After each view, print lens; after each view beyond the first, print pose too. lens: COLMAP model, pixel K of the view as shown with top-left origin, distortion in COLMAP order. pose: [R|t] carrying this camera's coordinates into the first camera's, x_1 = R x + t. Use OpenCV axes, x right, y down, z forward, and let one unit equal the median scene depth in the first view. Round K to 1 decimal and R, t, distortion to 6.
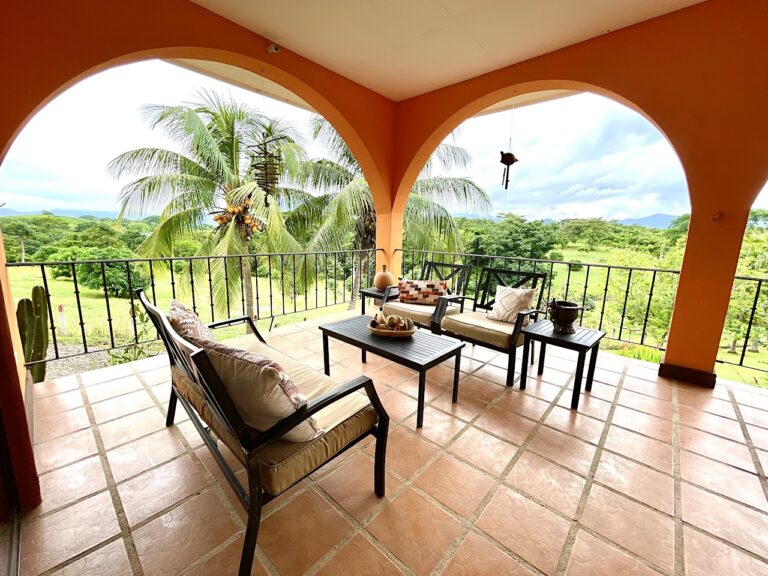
lens RADIAL K [[312.1, 0, 382.3], [0, 312.1, 285.9], [0, 0, 1]] dist [0.015243, 0.000388]
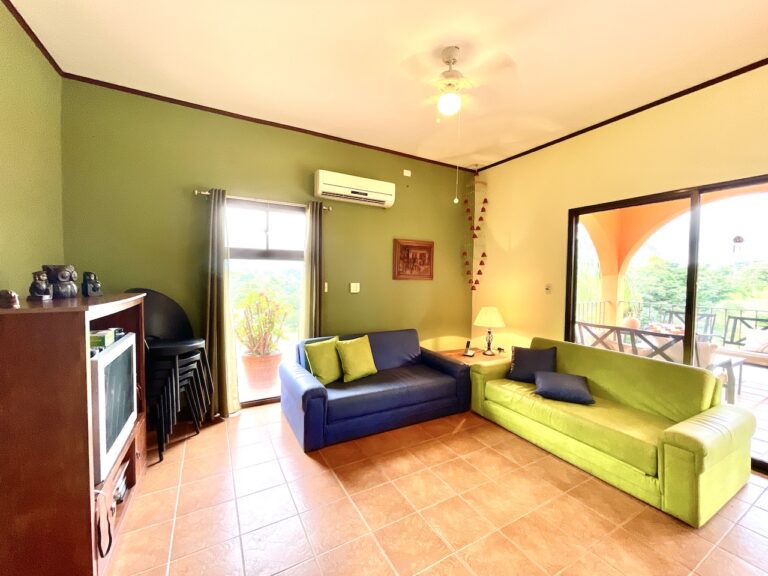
lens RADIAL K [[312.1, 0, 389.9], [0, 312.1, 289.1], [0, 0, 1]] dist [0.015243, 0.000388]
pose [[0.950384, -0.004551, -0.311046, -0.629375], [-0.040383, 0.989627, -0.137868, 0.085124], [0.308447, 0.143588, 0.940342, -0.728734]]
